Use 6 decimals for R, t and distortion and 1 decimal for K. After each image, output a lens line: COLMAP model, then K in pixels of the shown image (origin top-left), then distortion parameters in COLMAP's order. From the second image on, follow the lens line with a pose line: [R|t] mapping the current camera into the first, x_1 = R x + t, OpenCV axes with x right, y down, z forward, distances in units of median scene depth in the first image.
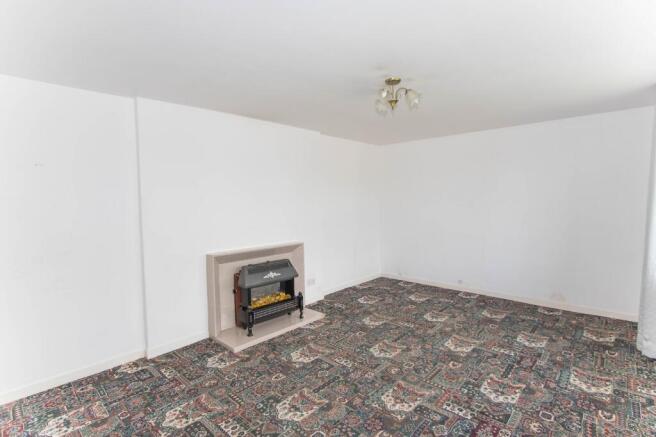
lens RADIAL K [[332.6, 0, 326.2], [0, 332.6, 220.4], [0, 0, 1]] dist [0.001755, 0.000168]
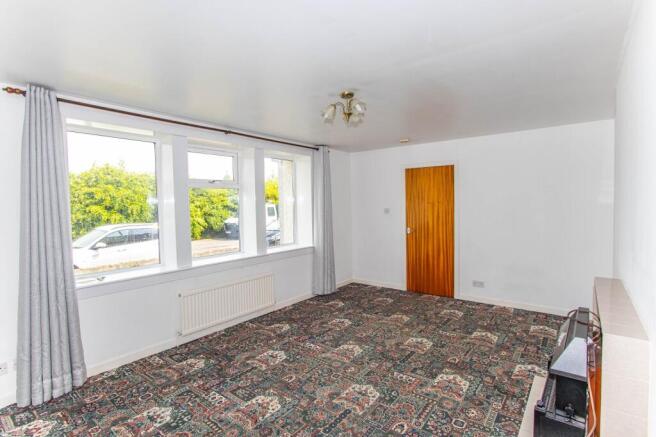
lens RADIAL K [[332.6, 0, 328.9], [0, 332.6, 218.1], [0, 0, 1]] dist [0.001755, 0.000168]
pose [[-0.995462, 0.036195, -0.088006, 0.337317], [0.026951, 0.994207, 0.104046, -0.128306], [0.091262, 0.101202, -0.990671, 1.910726]]
